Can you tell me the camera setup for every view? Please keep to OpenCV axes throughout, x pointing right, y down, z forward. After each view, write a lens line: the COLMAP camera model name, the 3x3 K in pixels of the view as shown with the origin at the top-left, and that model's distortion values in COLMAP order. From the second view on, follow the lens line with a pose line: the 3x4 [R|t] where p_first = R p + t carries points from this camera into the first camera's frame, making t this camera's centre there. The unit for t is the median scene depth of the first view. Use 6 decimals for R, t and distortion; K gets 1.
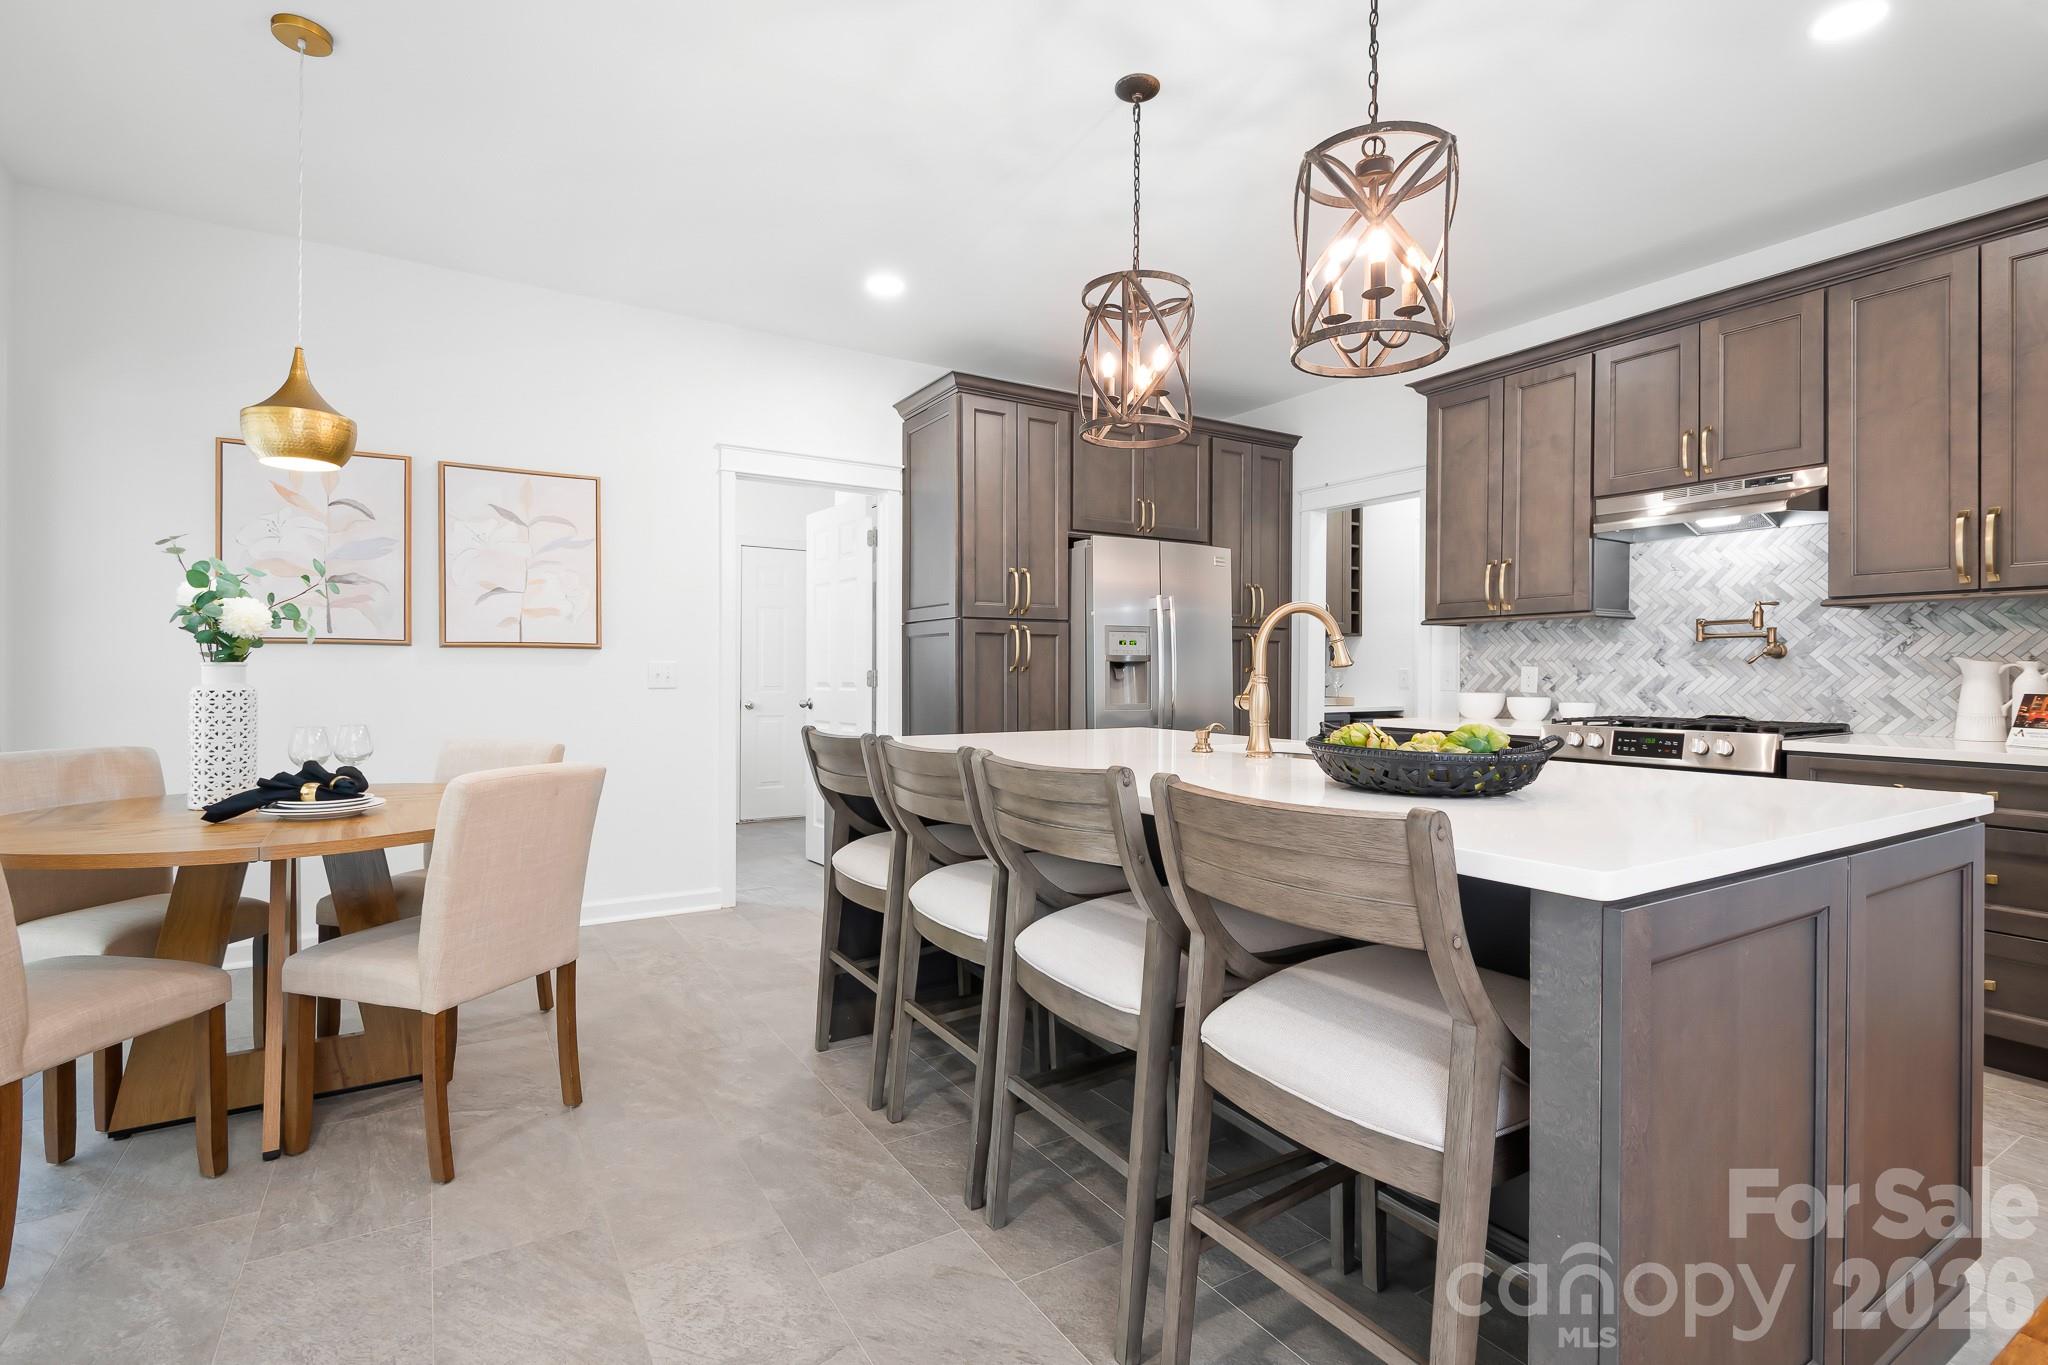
lens RADIAL K [[976.8, 0, 1014.2], [0, 976.8, 677.6], [0, 0, 1]] dist [-0.001097, -0.000200]
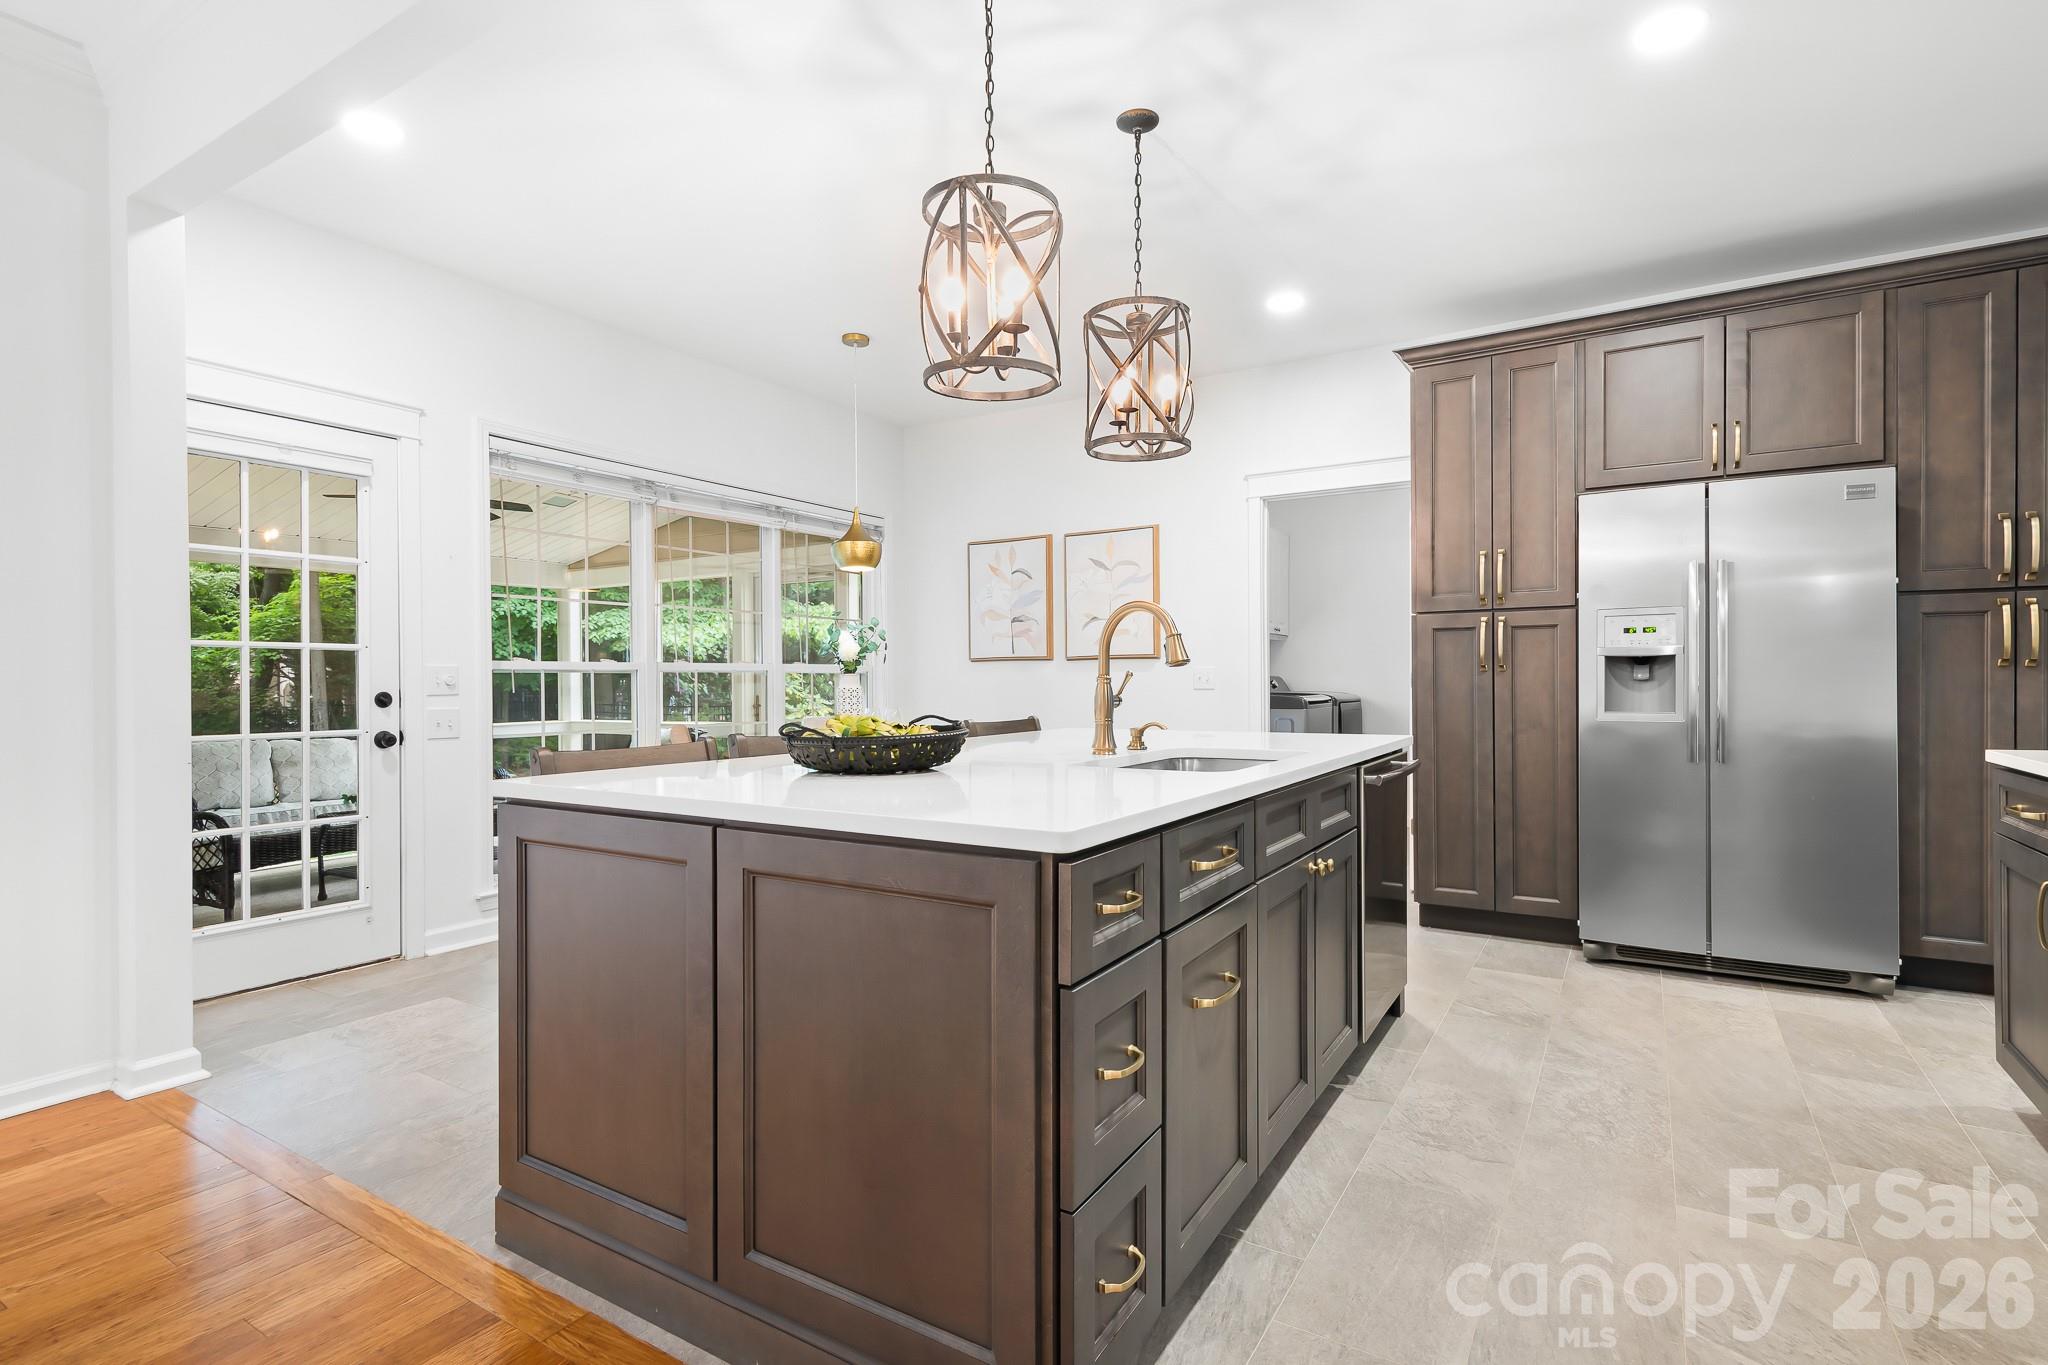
lens RADIAL K [[976.8, 0, 1022.6], [0, 976.8, 683.7], [0, 0, 1]] dist [-0.001097, -0.000200]
pose [[0.476416, -0.005382, -0.879204, 1.455045], [0.004201, 0.999984, -0.003845, 0.019978], [0.879210, -0.001861, 0.476430, 0.521900]]
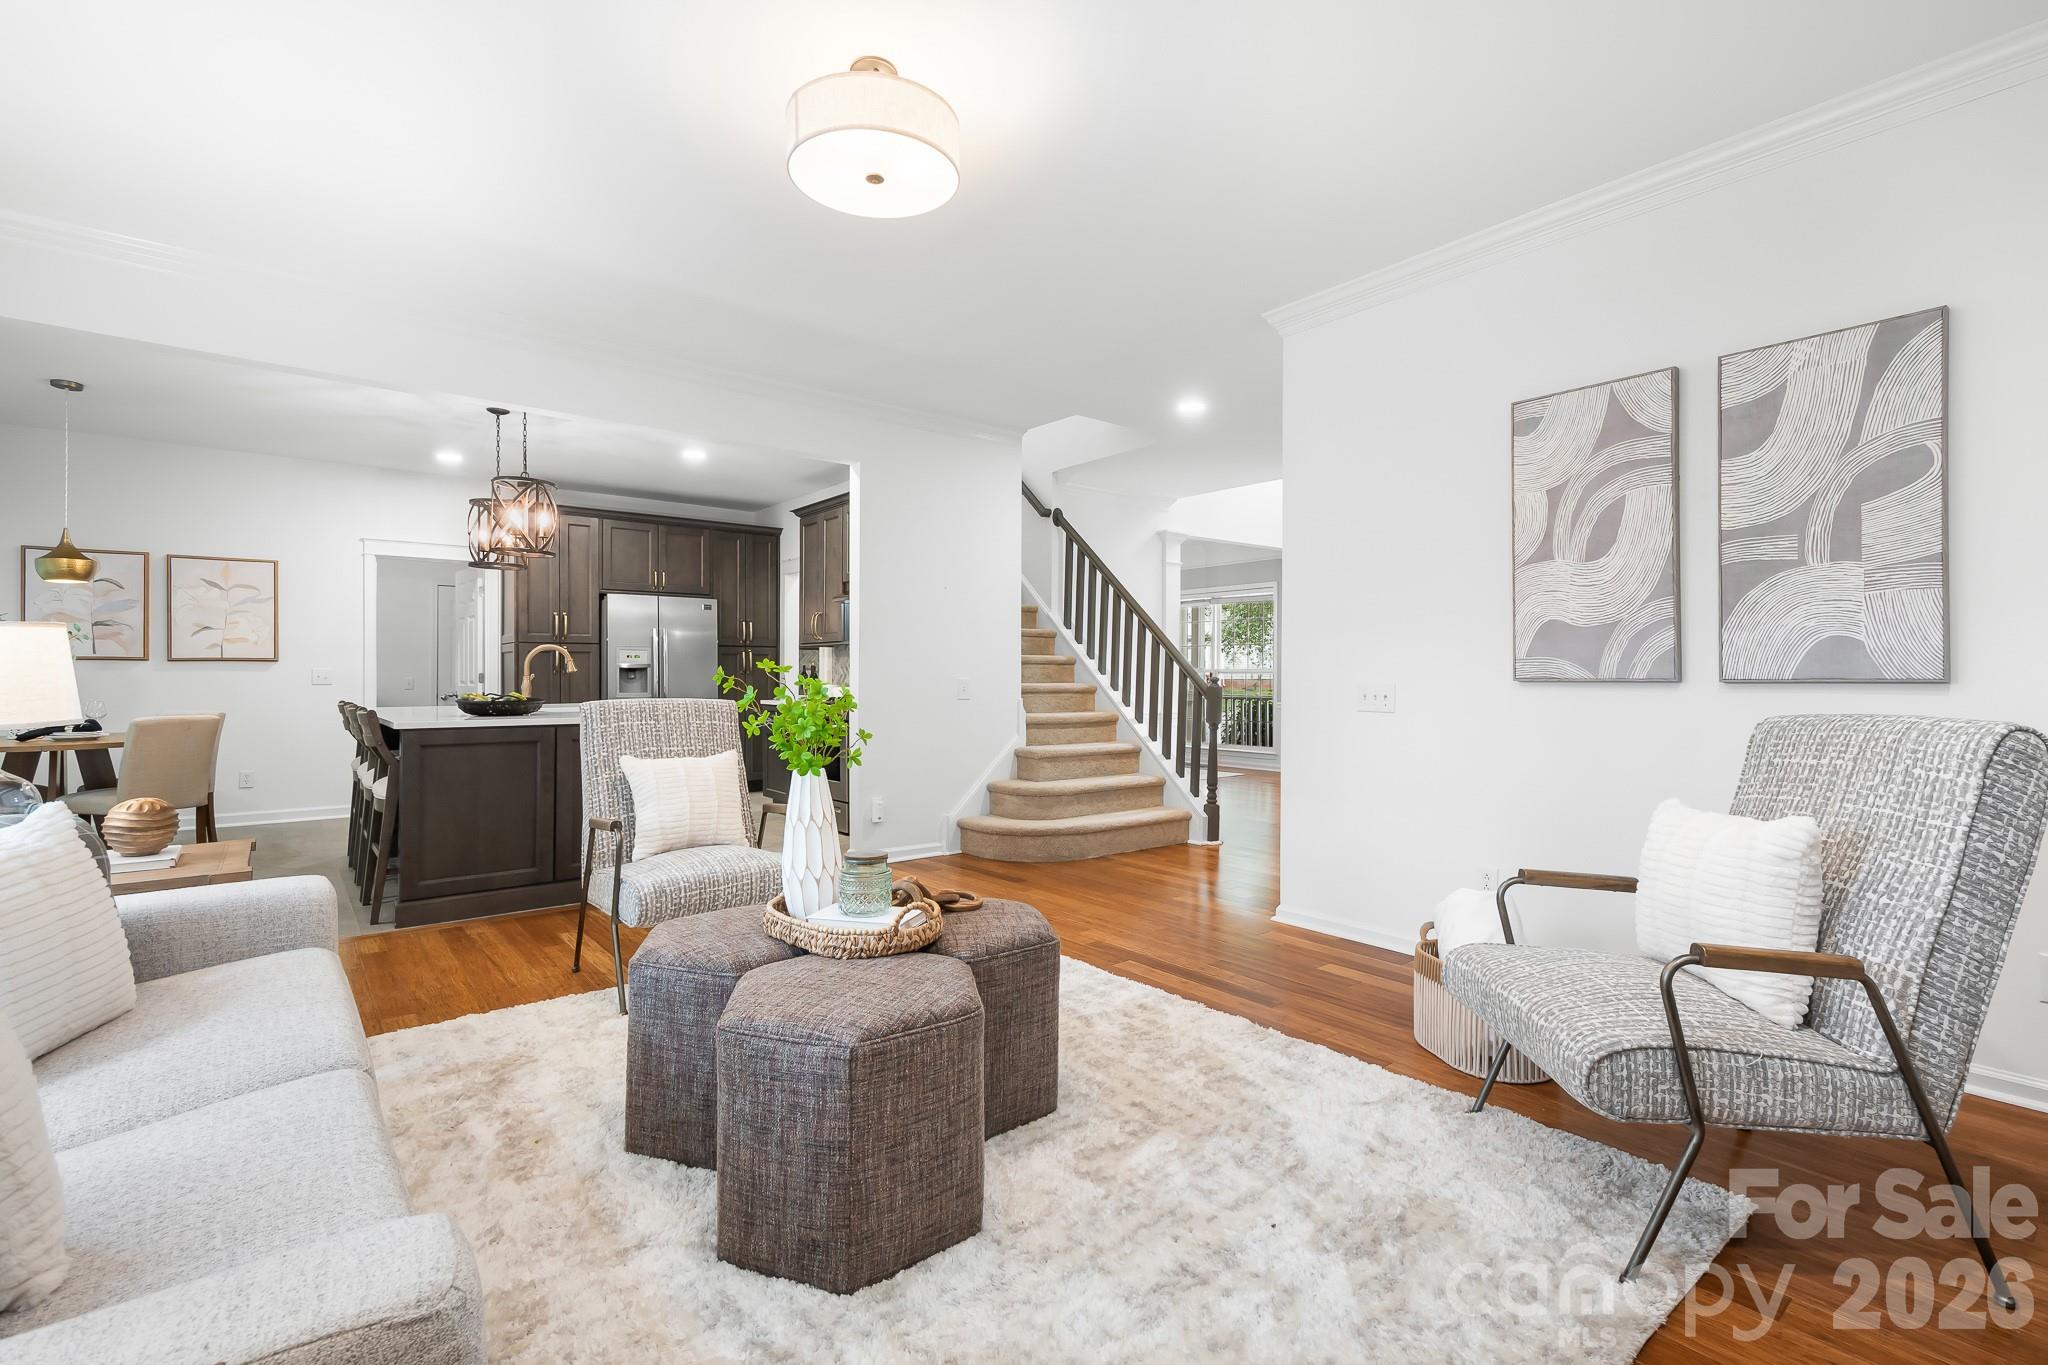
lens RADIAL K [[923.7, 0, 1021.6], [0, 923.7, 673.7], [0, 0, 1]] dist [0.003350, 0.000132]
pose [[0.989509, -0.006294, 0.144335, 1.468334], [0.007346, 0.999950, -0.006759, 0.029606], [-0.144285, 0.007749, 0.989506, -1.845444]]
